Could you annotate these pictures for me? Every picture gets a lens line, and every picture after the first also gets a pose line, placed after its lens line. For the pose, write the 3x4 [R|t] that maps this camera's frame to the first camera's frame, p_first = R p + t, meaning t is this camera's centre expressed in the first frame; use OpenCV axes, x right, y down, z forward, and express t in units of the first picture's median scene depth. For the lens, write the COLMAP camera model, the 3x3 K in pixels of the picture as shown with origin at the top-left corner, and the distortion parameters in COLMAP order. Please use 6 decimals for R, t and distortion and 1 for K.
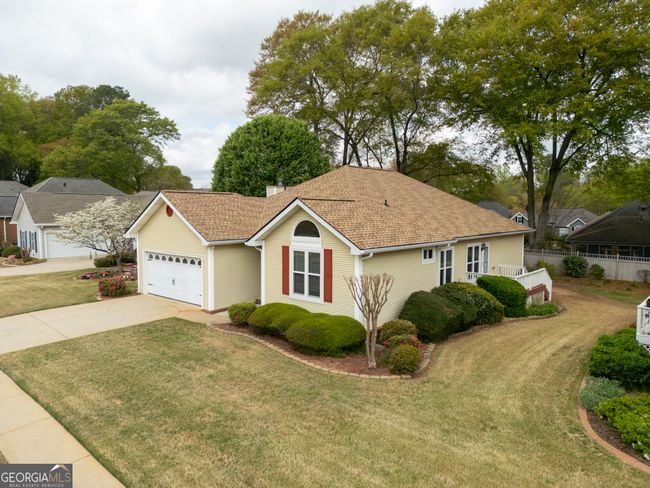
lens RADIAL K [[451.0, 0, 336.5], [0, 451.0, 243.0], [0, 0, 1]] dist [0.030032, -0.000880]
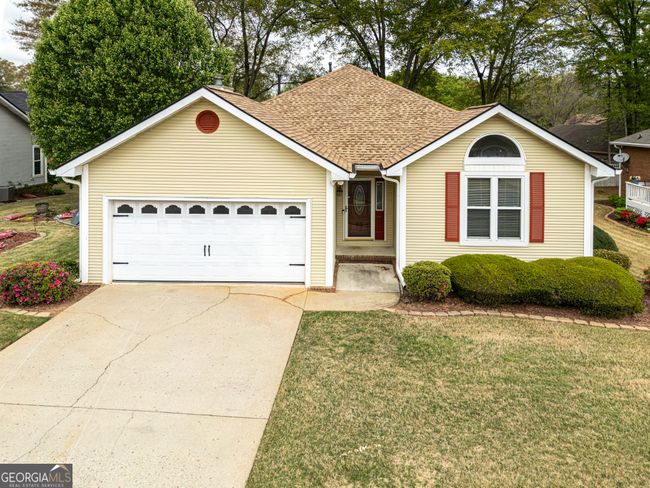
lens RADIAL K [[480.0, 0, 333.5], [0, 480.0, 150.0], [0, 0, 1]] dist [0.037089, 0.000255]
pose [[0.779996, -0.031043, 0.625014, -0.738908], [0.043627, 0.999036, -0.004825, -0.032387], [-0.624262, 0.031030, 0.780598, 0.544204]]
